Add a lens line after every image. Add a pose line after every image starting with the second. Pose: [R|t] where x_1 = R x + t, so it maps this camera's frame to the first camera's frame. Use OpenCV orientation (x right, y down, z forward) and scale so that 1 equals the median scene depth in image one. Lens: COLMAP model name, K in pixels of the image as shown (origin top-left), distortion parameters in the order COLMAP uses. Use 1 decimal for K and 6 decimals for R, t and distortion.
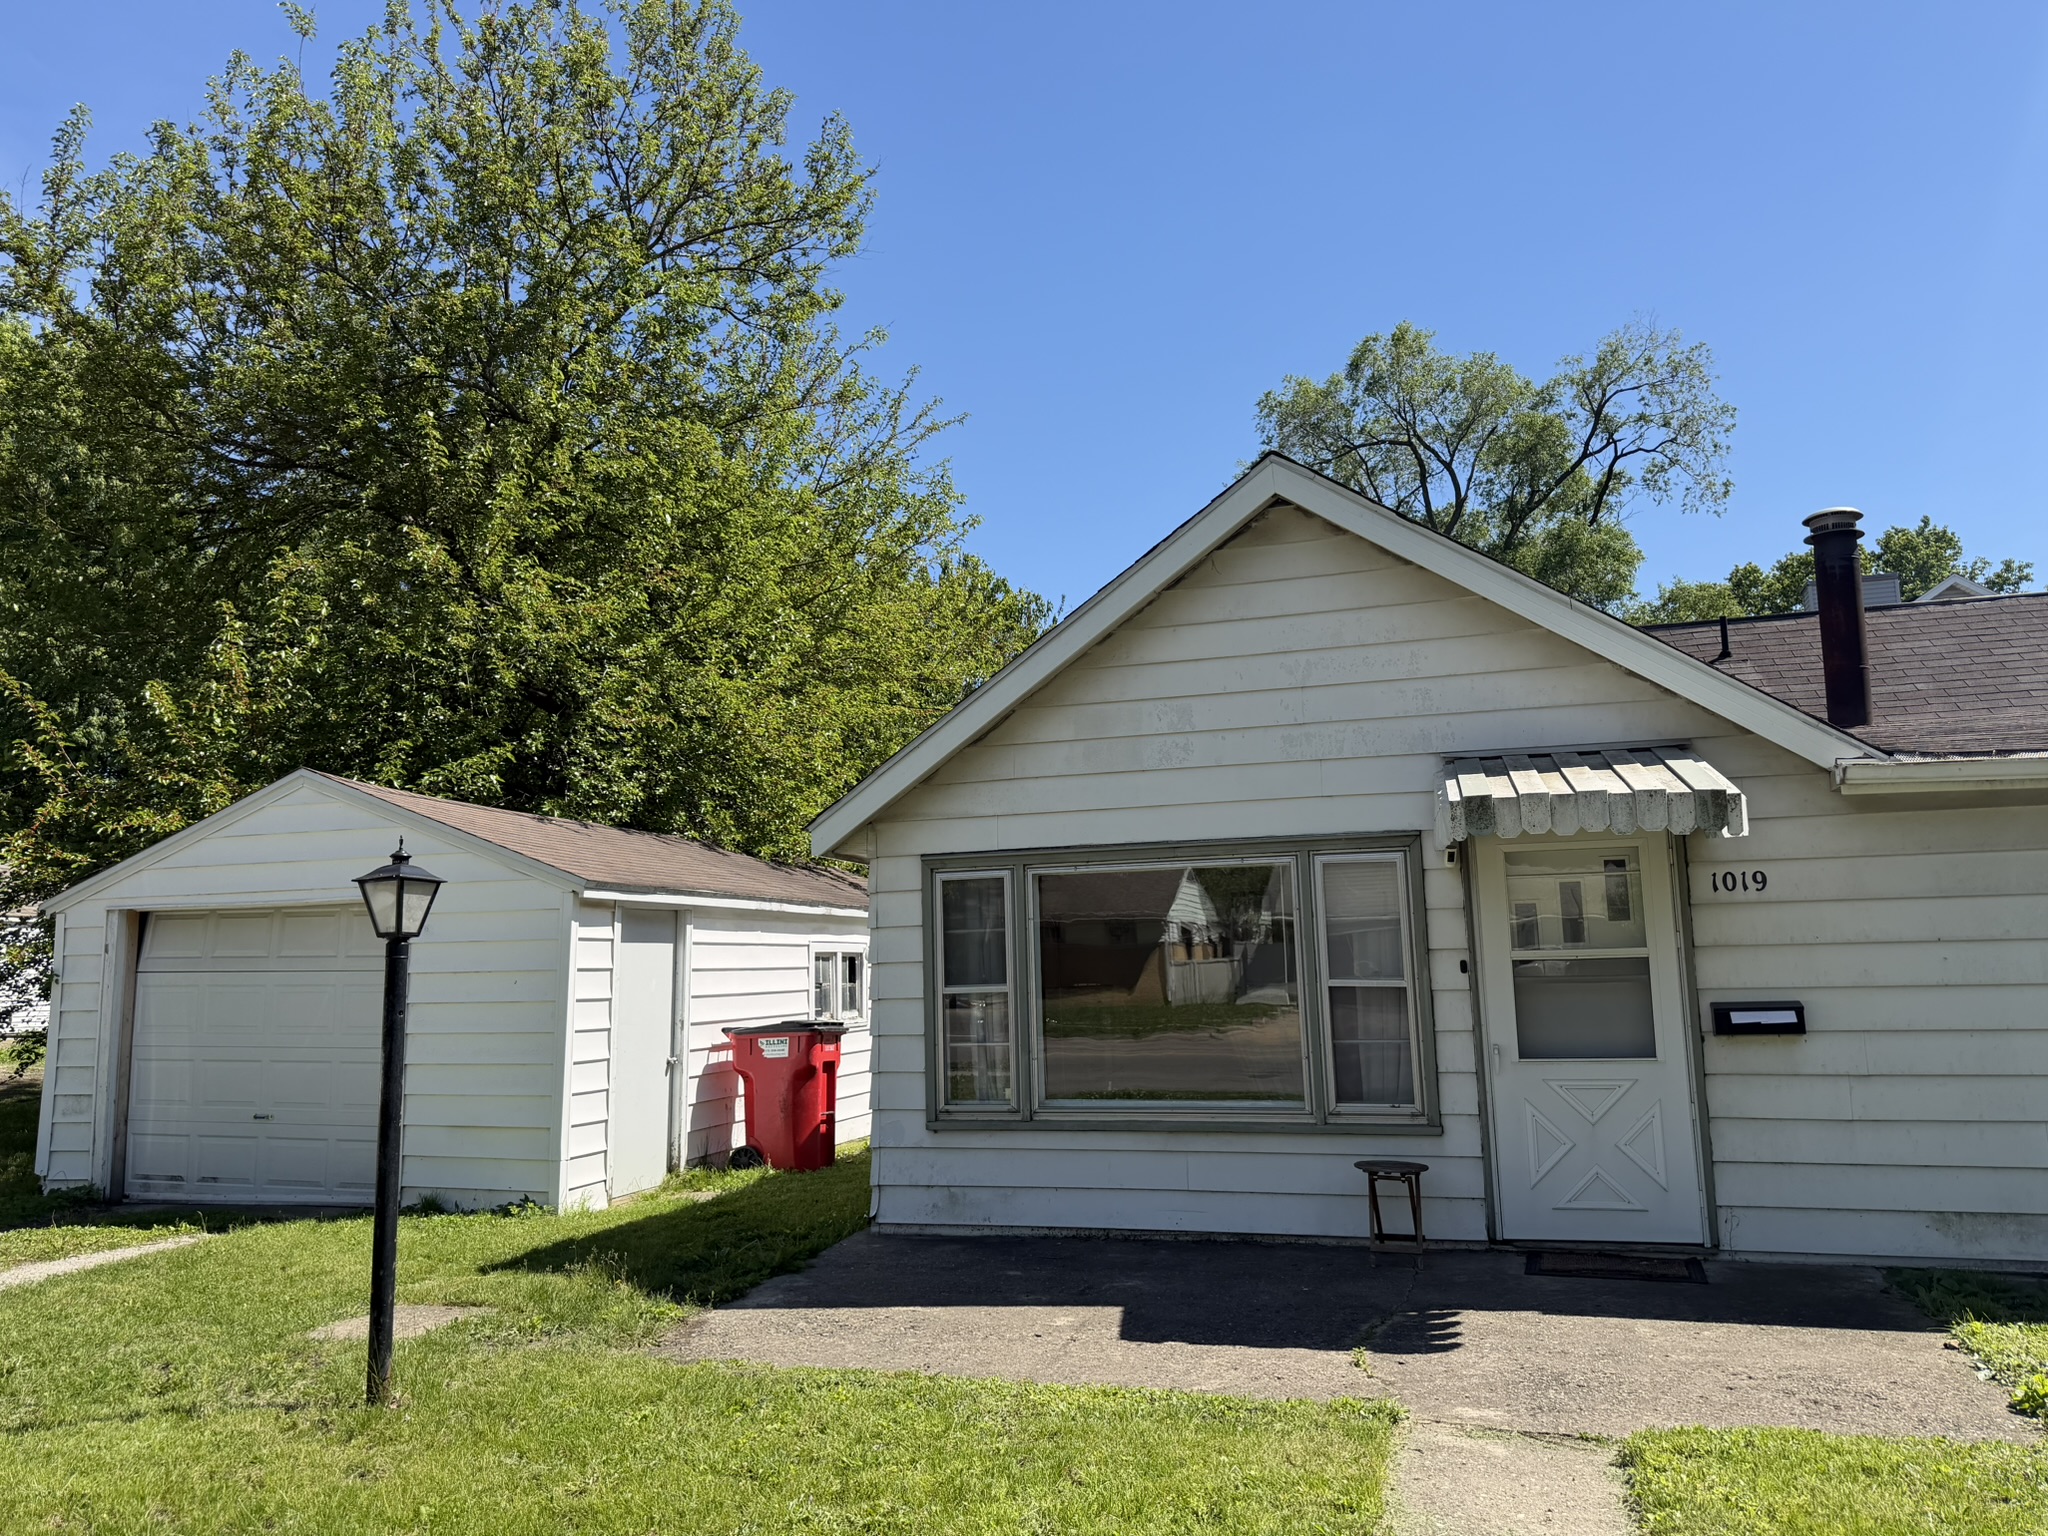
lens RADIAL K [[1463.4, 0, 1026.5], [0, 1463.4, 759.6], [0, 0, 1]] dist [0.124451, -0.200803]
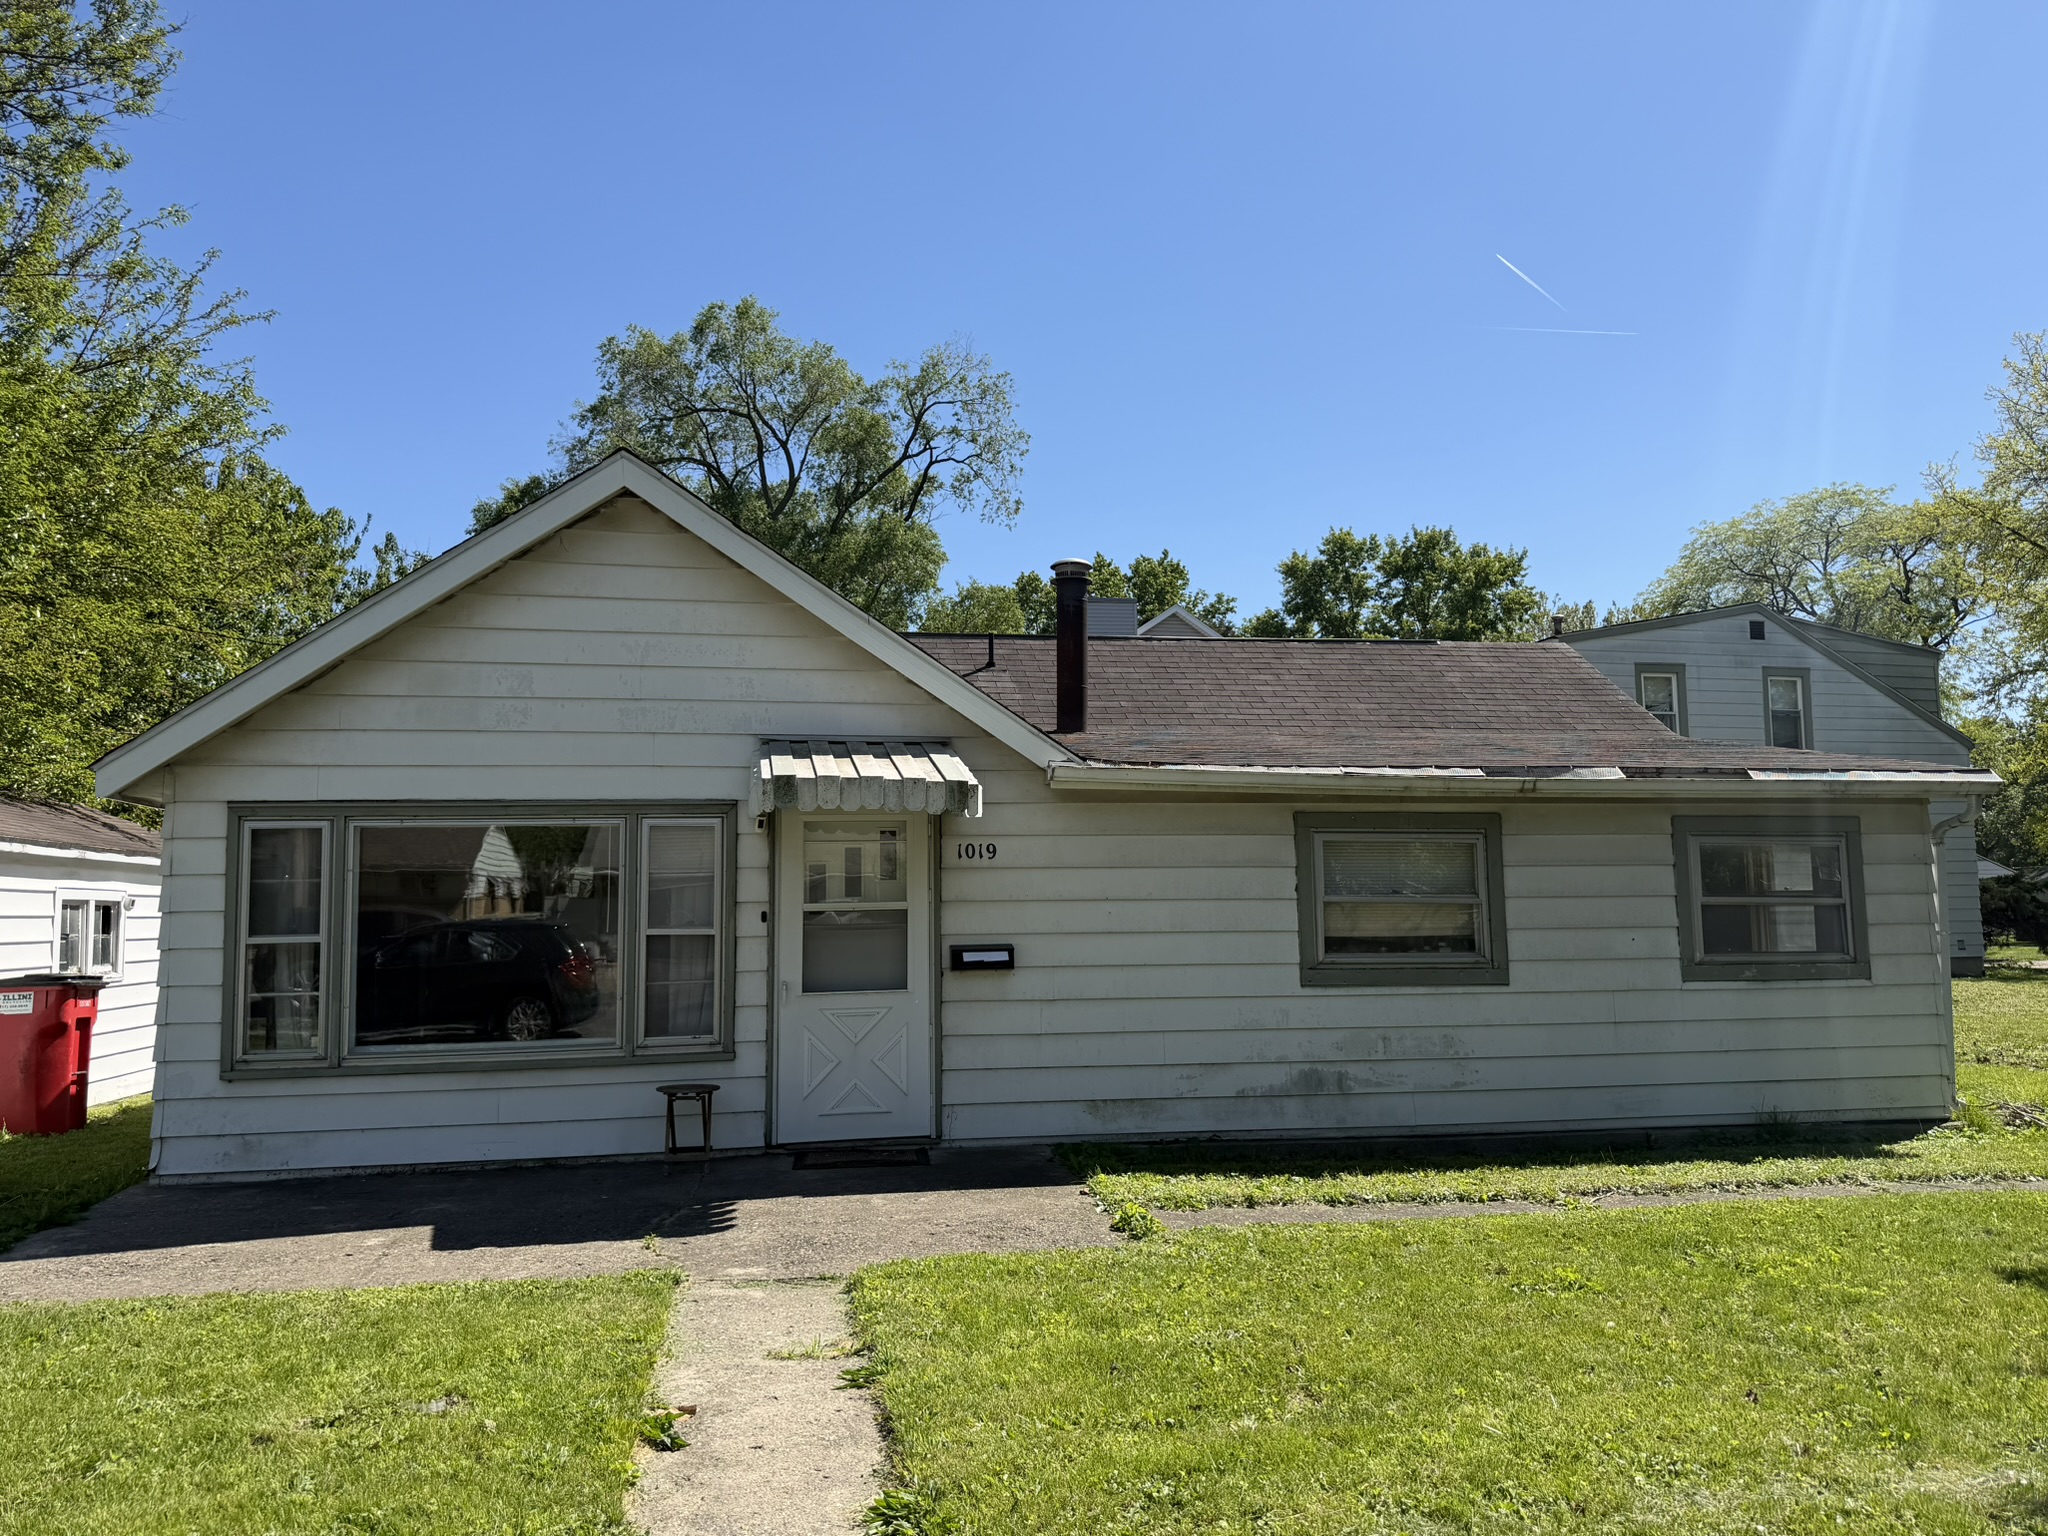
lens RADIAL K [[1463.4, 0, 1026.5], [0, 1463.4, 759.6], [0, 0, 1]] dist [0.124451, -0.200803]
pose [[0.897604, 0.056741, 0.437135, -0.035796], [-0.069931, 0.997452, 0.014124, -0.016292], [-0.435220, -0.043248, 0.899285, -0.138166]]
